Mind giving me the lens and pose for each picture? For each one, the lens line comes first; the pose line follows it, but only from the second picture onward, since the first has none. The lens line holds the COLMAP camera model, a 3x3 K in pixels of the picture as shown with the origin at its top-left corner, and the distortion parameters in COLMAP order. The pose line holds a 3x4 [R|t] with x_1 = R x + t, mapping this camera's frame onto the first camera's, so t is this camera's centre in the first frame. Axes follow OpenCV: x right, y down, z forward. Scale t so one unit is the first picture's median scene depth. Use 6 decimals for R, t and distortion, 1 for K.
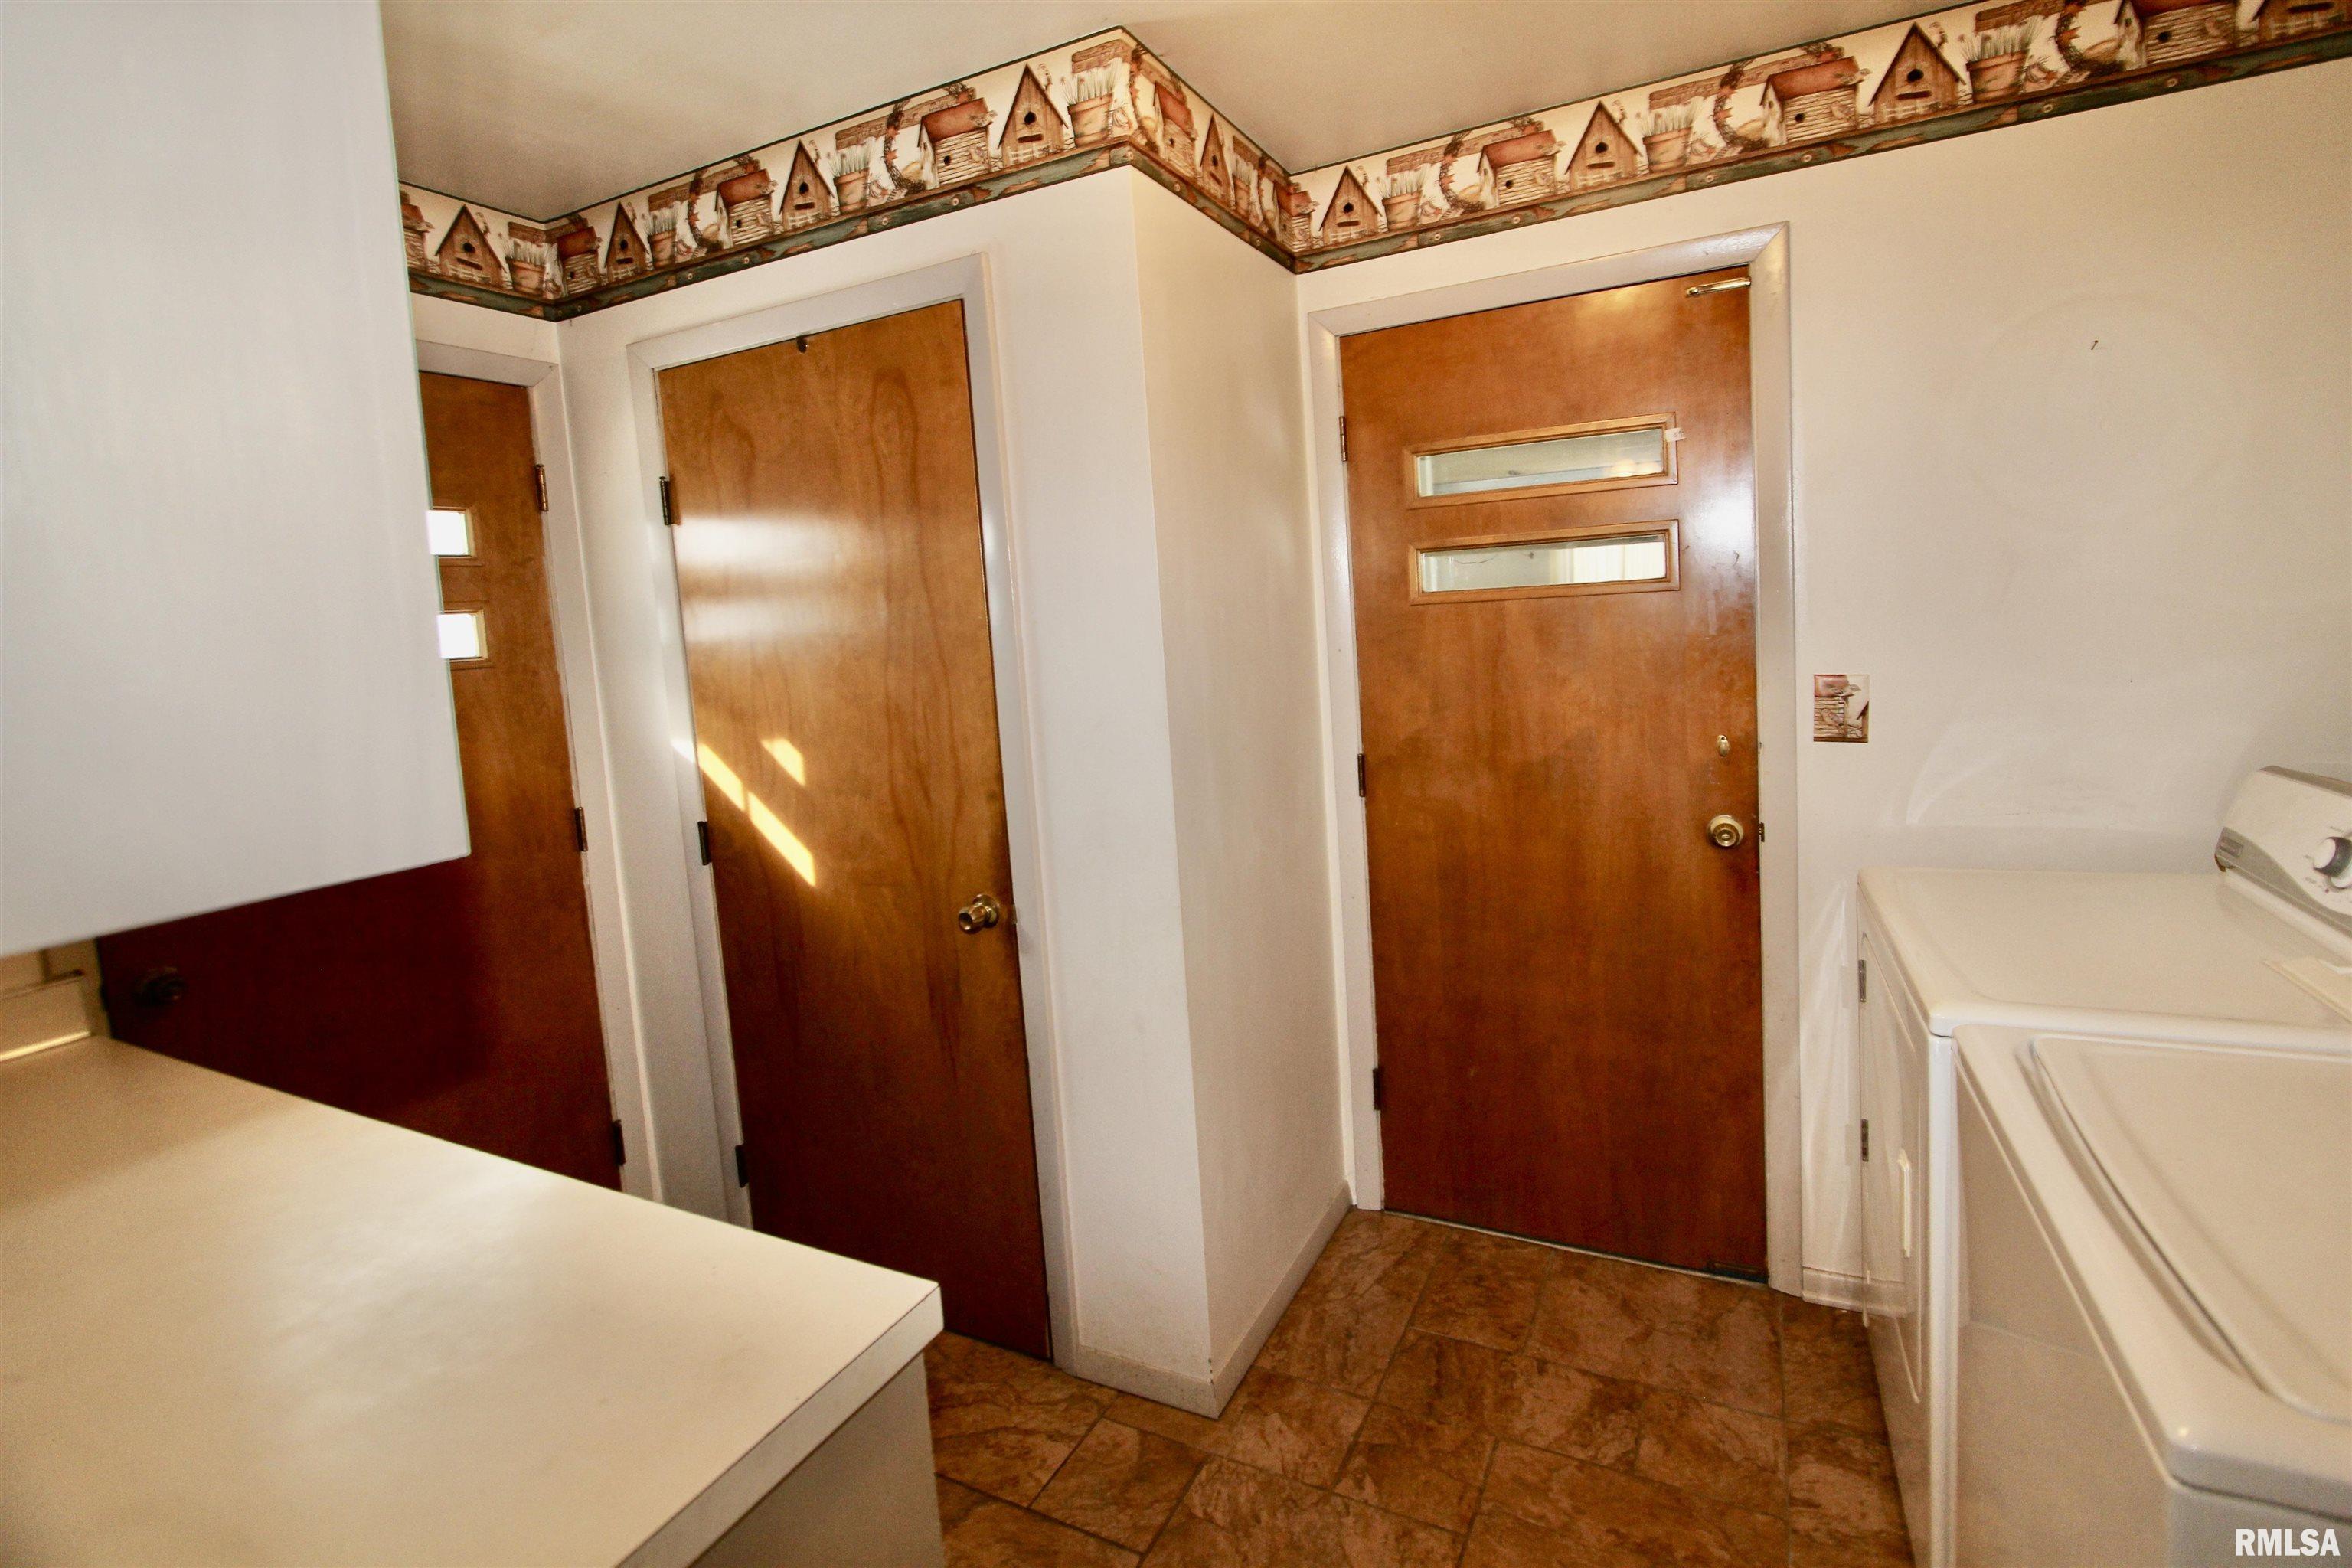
lens RADIAL K [[1080.5, 0, 1208.6], [0, 1080.5, 700.2], [0, 0, 1]] dist [-0.015621, 0.002400]
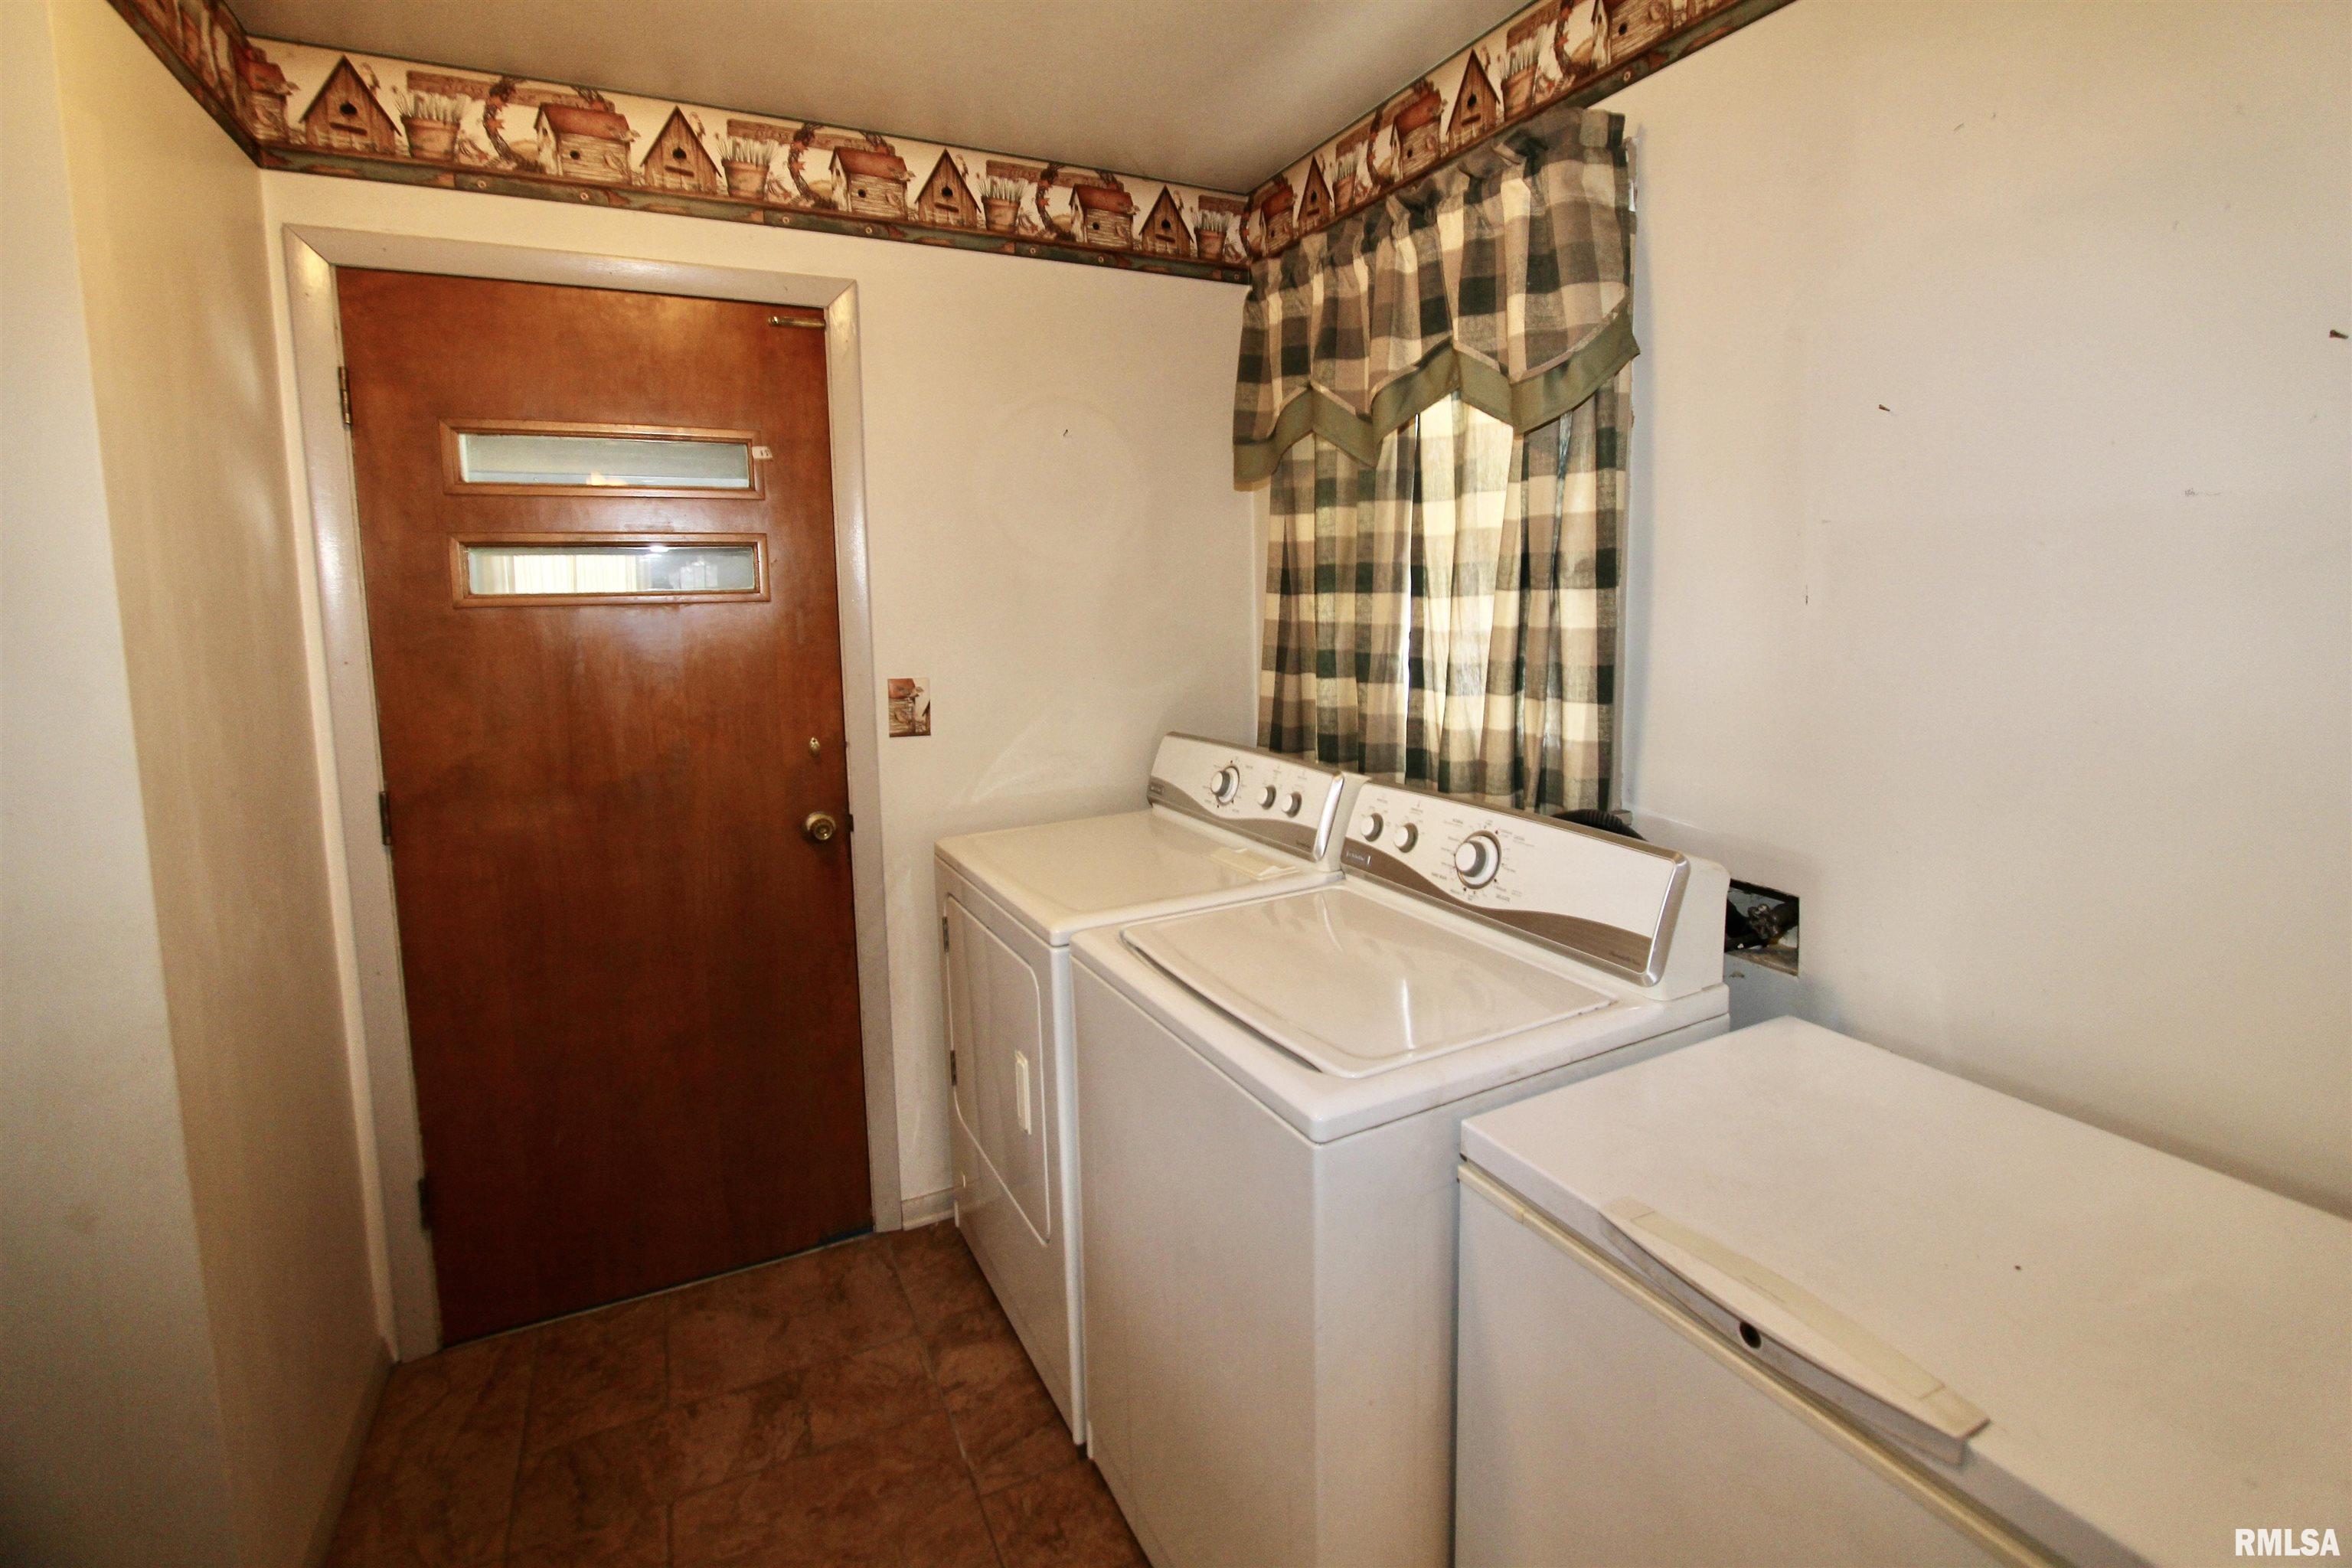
lens RADIAL K [[1080.5, 0, 1205.9], [0, 1080.5, 697.5], [0, 0, 1]] dist [-0.015621, 0.002400]
pose [[0.595824, -0.027317, 0.802650, -0.158453], [0.051428, 0.998668, -0.004188, 0.017468], [-0.801467, 0.043774, 0.596435, 0.040966]]
